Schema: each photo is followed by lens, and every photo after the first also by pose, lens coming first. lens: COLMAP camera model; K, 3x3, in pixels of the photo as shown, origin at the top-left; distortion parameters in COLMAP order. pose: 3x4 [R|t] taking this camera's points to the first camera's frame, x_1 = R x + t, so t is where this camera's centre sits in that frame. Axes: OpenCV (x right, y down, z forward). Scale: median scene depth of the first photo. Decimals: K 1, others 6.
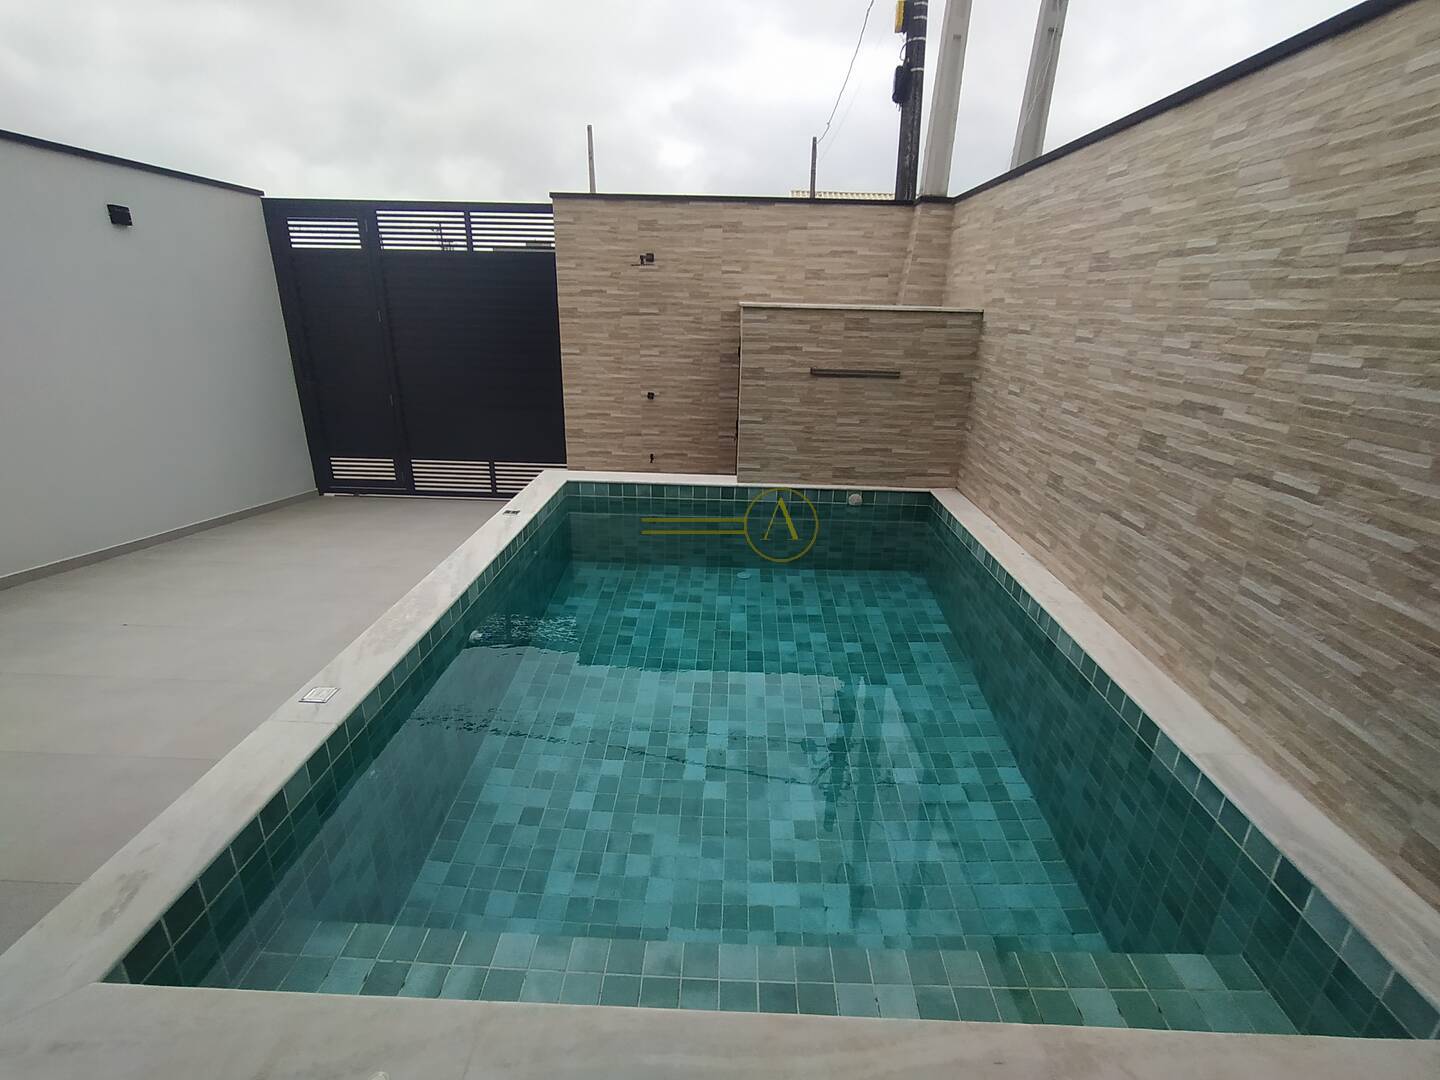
lens RADIAL K [[654.3, 0, 721.4], [0, 654.3, 529.7], [0, 0, 1]] dist [-0.010977, 0.008590]
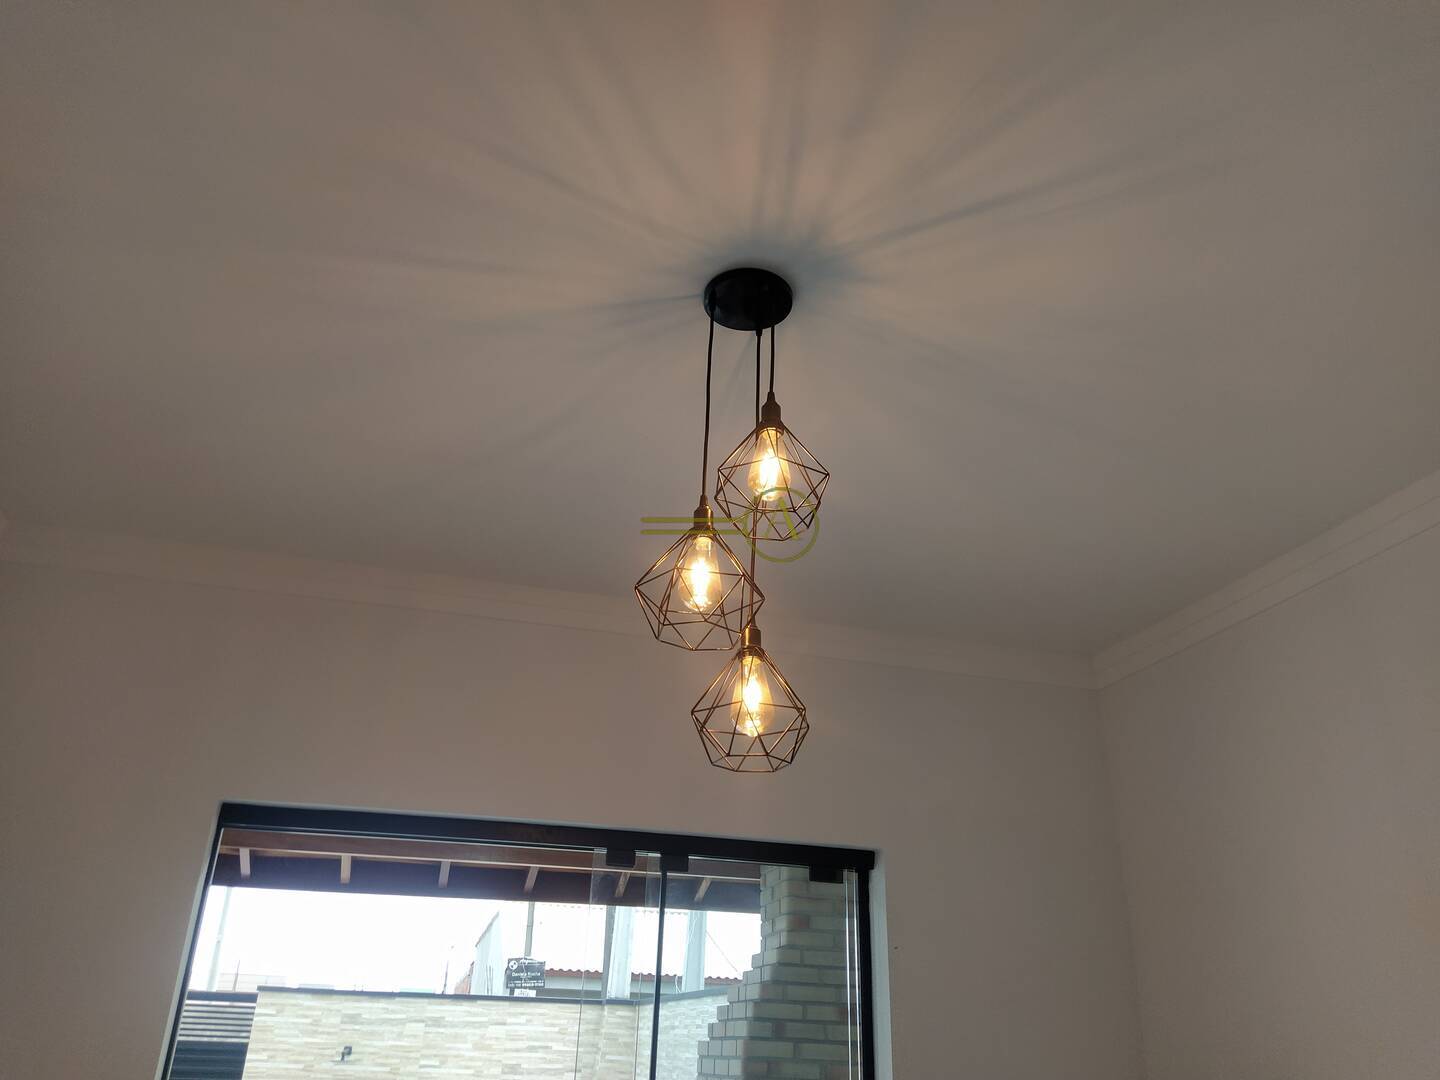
lens RADIAL K [[1062.5, 0, 718.8], [0, 1062.5, 540.6], [0, 0, 1]] dist [0.108590, -0.146540]
pose [[0.960232, 0.129411, 0.247402, -0.111205], [0.079991, 0.721444, -0.687837, 0.317684], [-0.267500, 0.680273, 0.682402, -1.242117]]
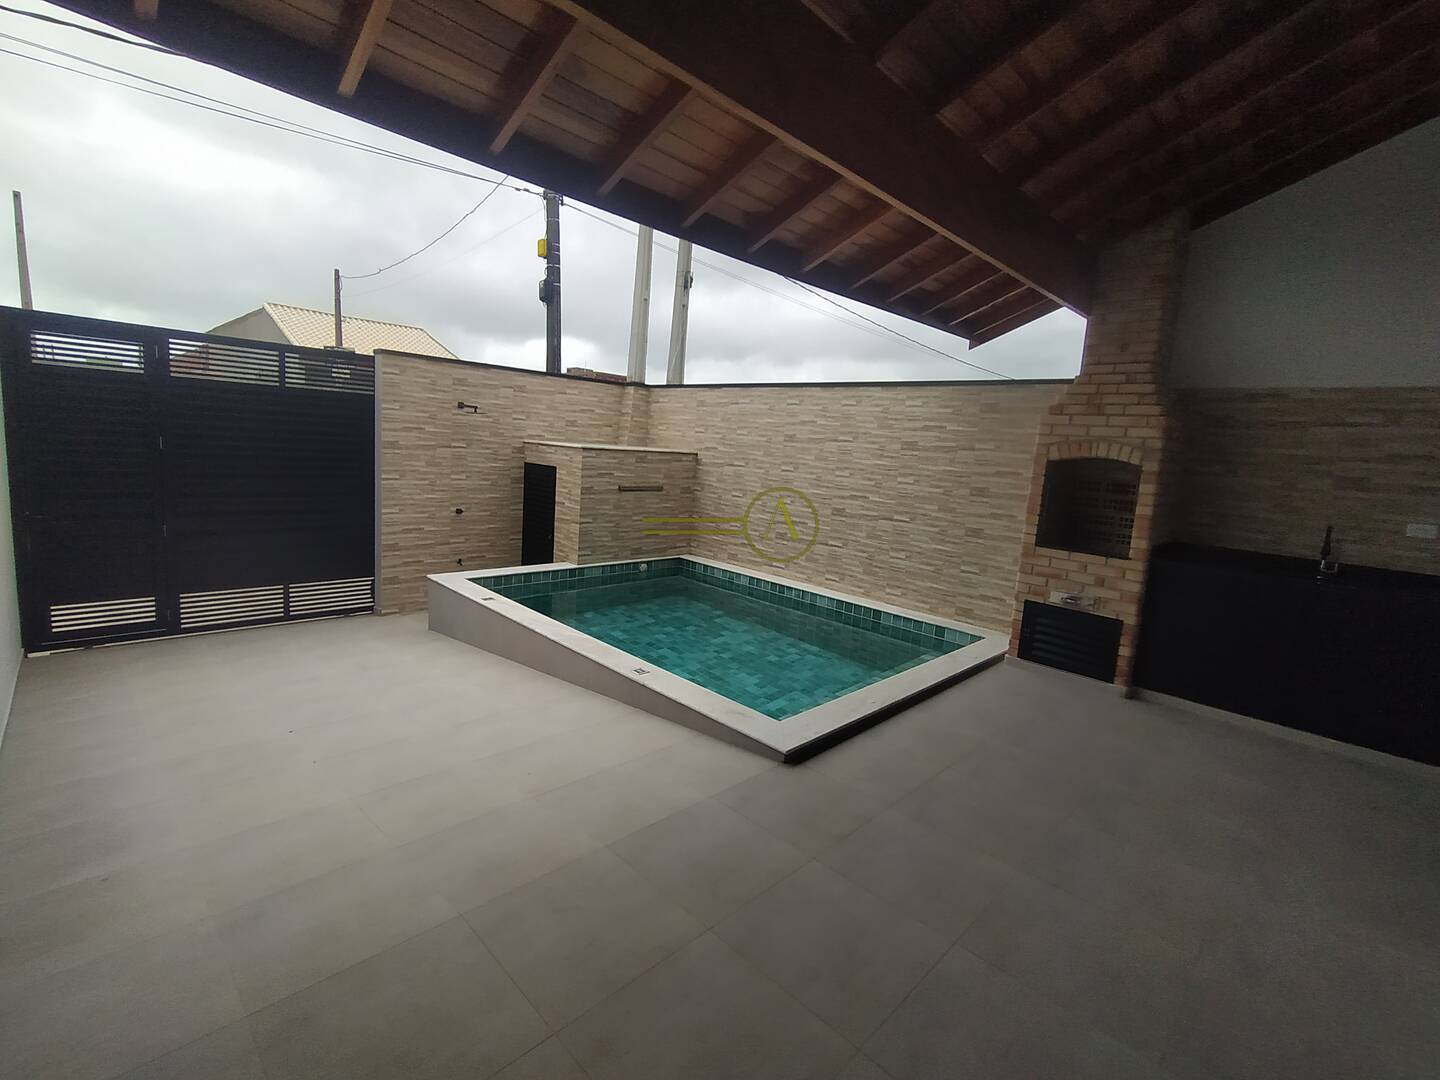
lens RADIAL K [[654.3, 0, 720.9], [0, 654.3, 530.3], [0, 0, 1]] dist [-0.010977, 0.008590]
pose [[0.685161, -0.072308, 0.724794, -1.045084], [0.191471, 0.977945, -0.083437, 0.042530], [-0.702776, 0.195945, 0.683895, -0.278441]]
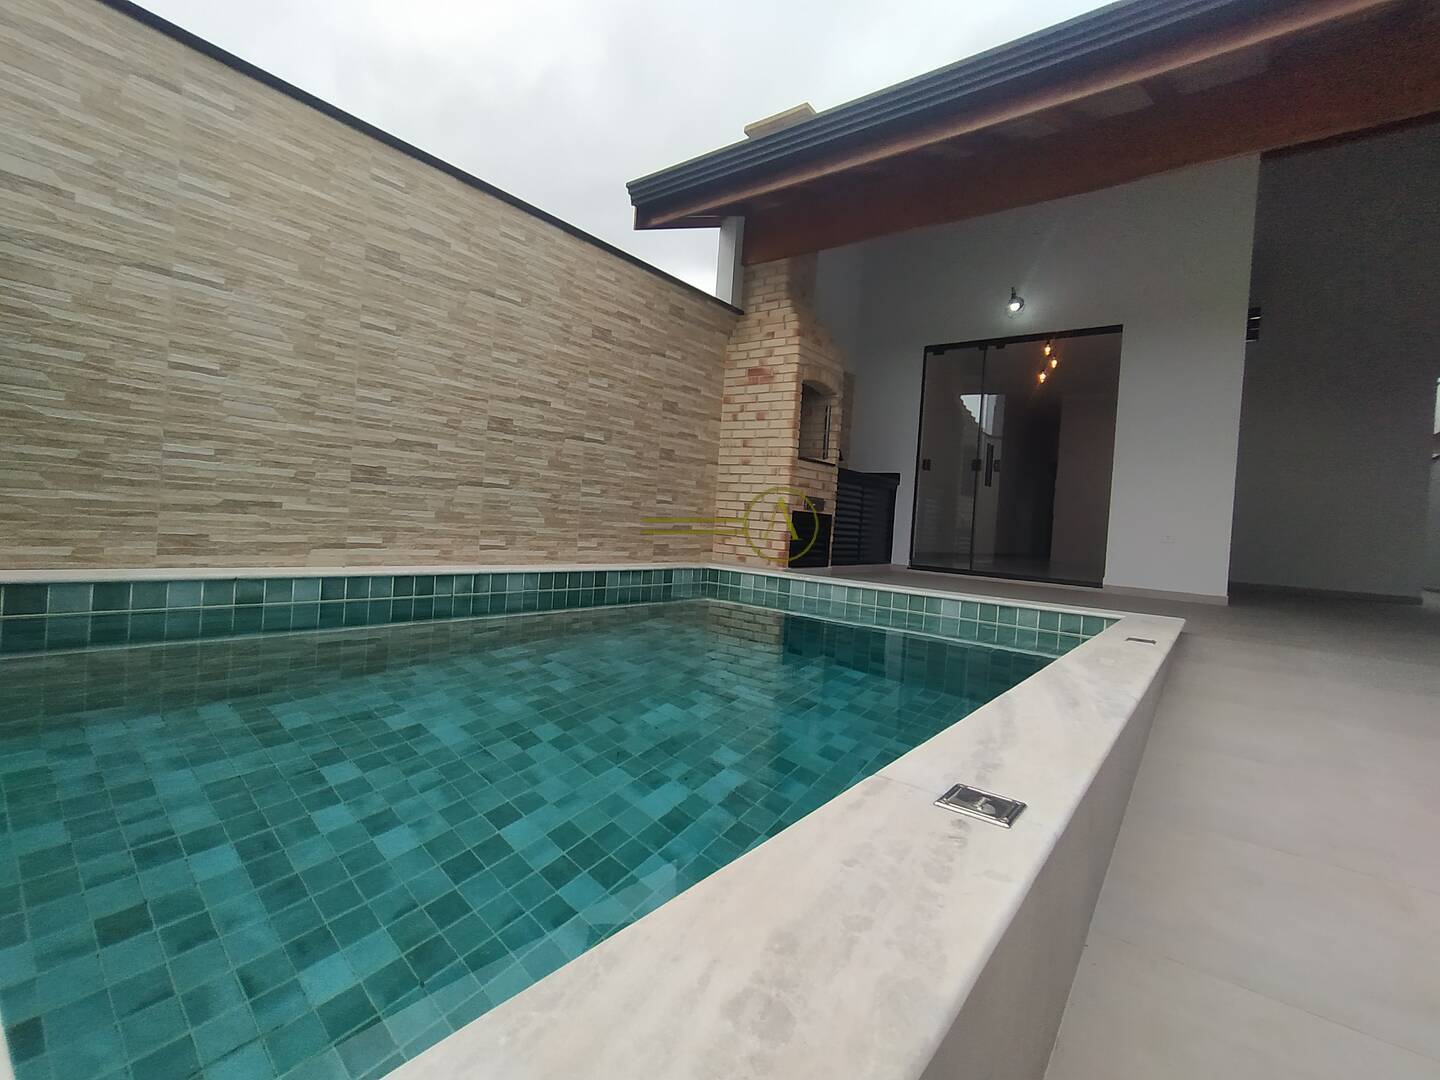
lens RADIAL K [[654.3, 0, 712.9], [0, 654.3, 526.2], [0, 0, 1]] dist [-0.010977, 0.008590]
pose [[-0.796704, -0.080807, 0.598943, -0.409546], [0.120708, 0.949779, 0.288704, -0.195309], [-0.592193, 0.302309, -0.746939, 1.305137]]
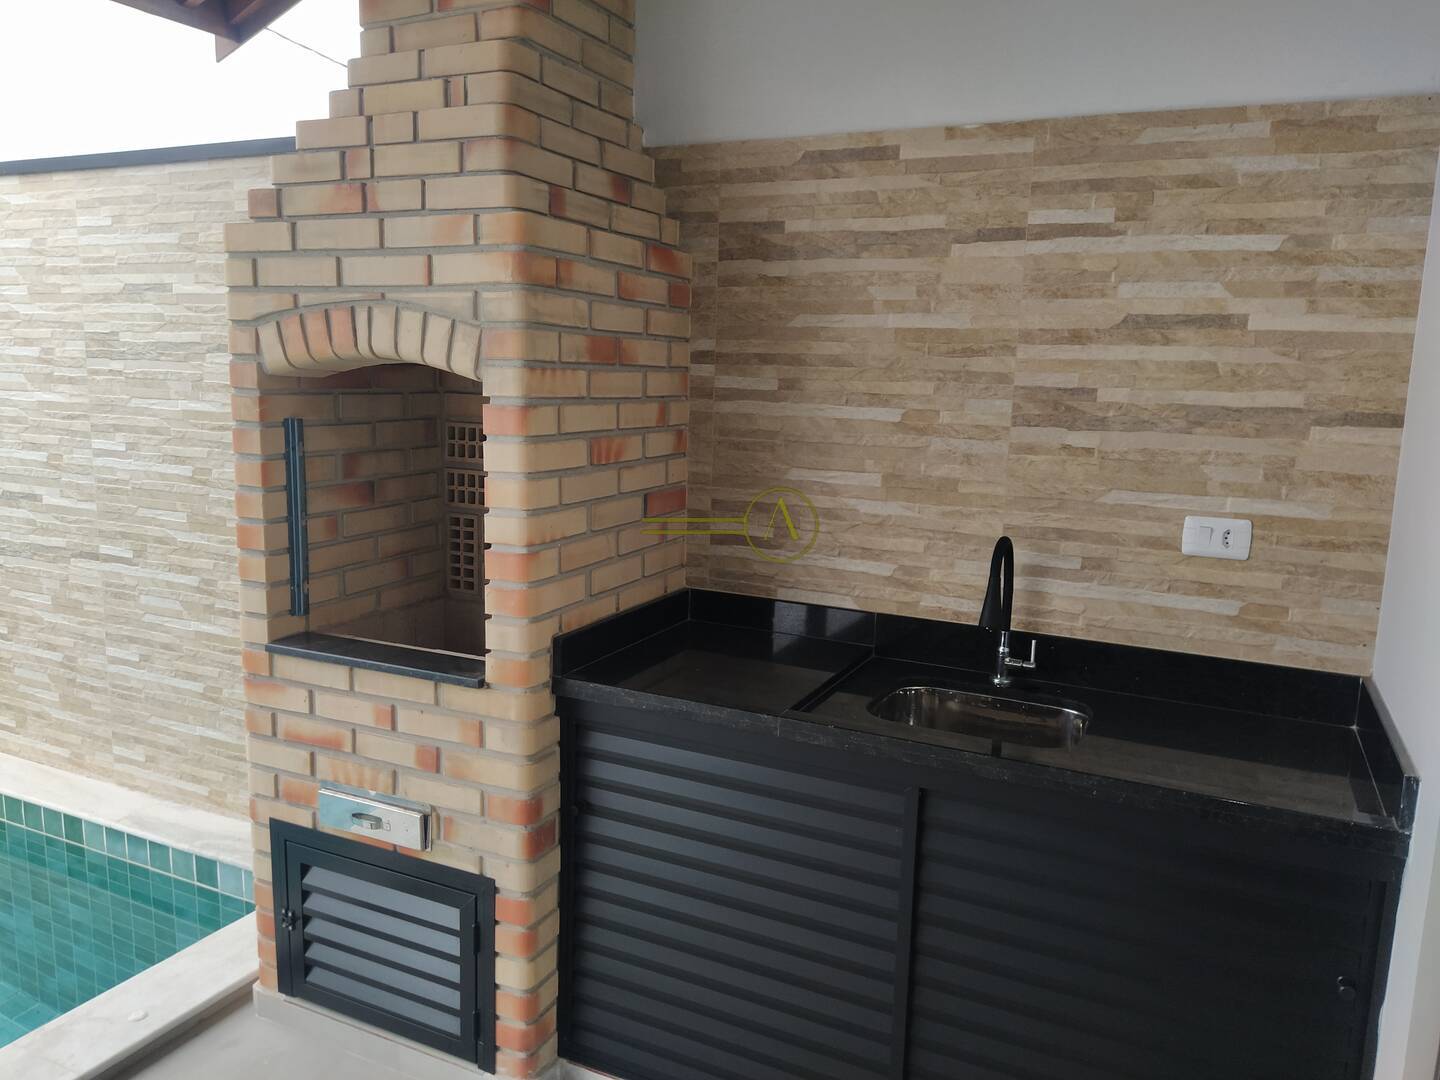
lens RADIAL K [[1062.5, 0, 716.3], [0, 1062.5, 556.8], [0, 0, 1]] dist [0.108590, -0.146540]
pose [[0.407833, -0.167807, 0.897504, -0.193139], [0.285971, 0.956985, 0.048981, 0.073039], [-0.867118, 0.236685, 0.438278, -0.368757]]
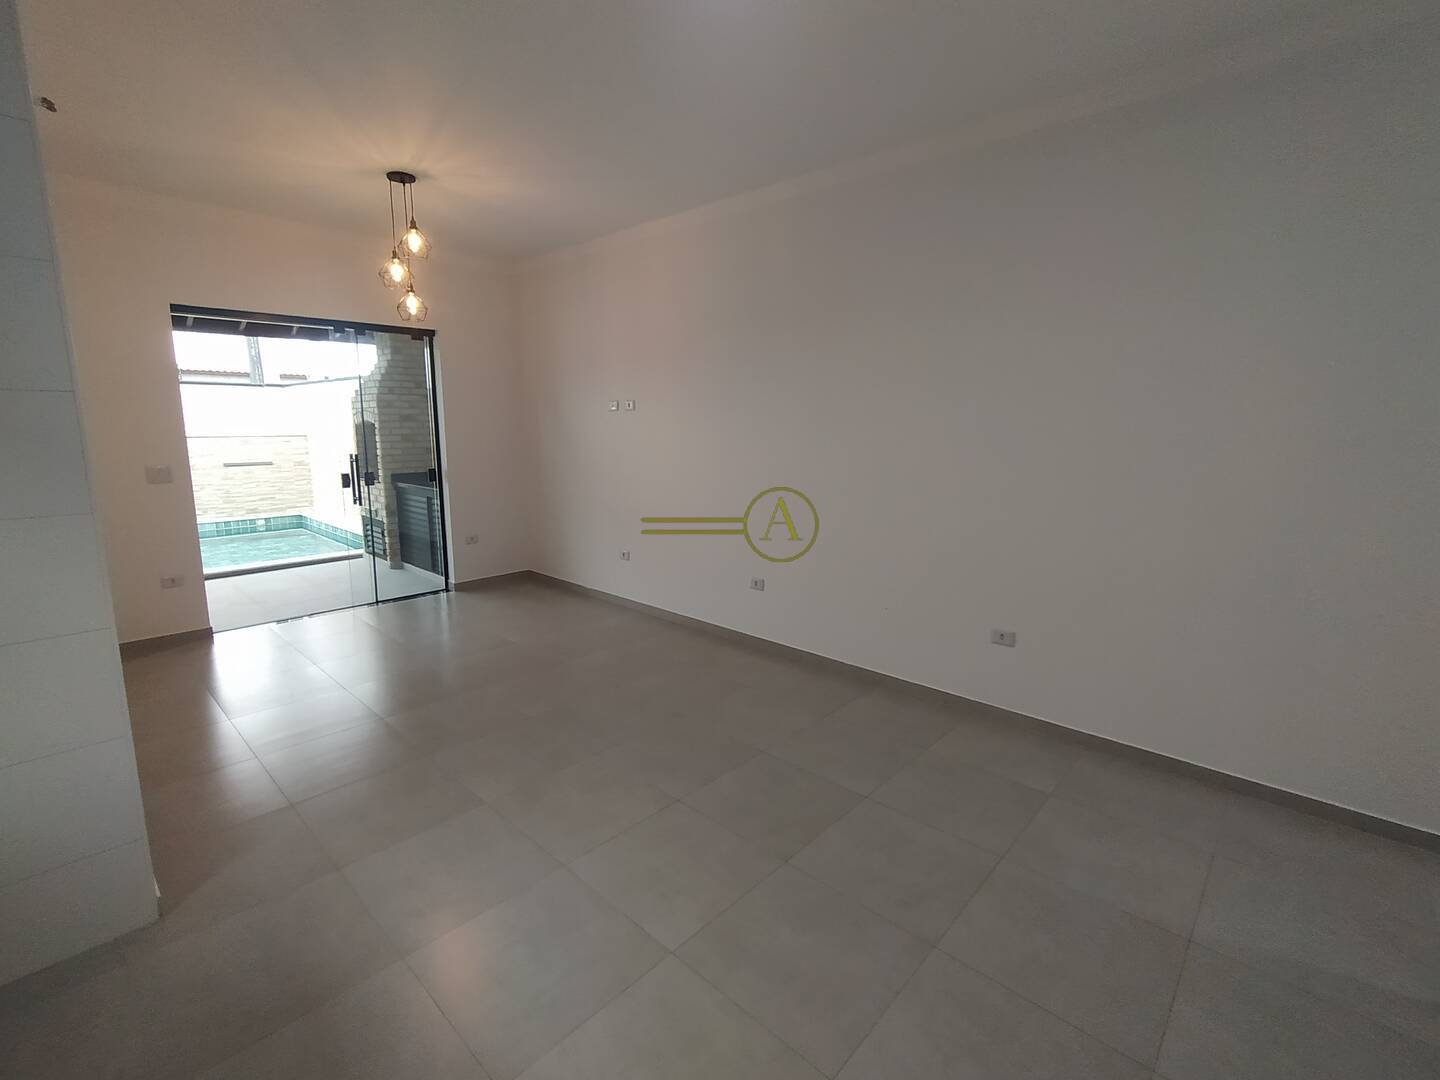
lens RADIAL K [[654.3, 0, 712.6], [0, 654.3, 537.9], [0, 0, 1]] dist [-0.010977, 0.008590]
pose [[0.665880, -0.148782, 0.731073, -0.486970], [0.257824, 0.965430, -0.038355, 0.599804], [-0.700093, 0.214028, 0.681220, -1.884688]]
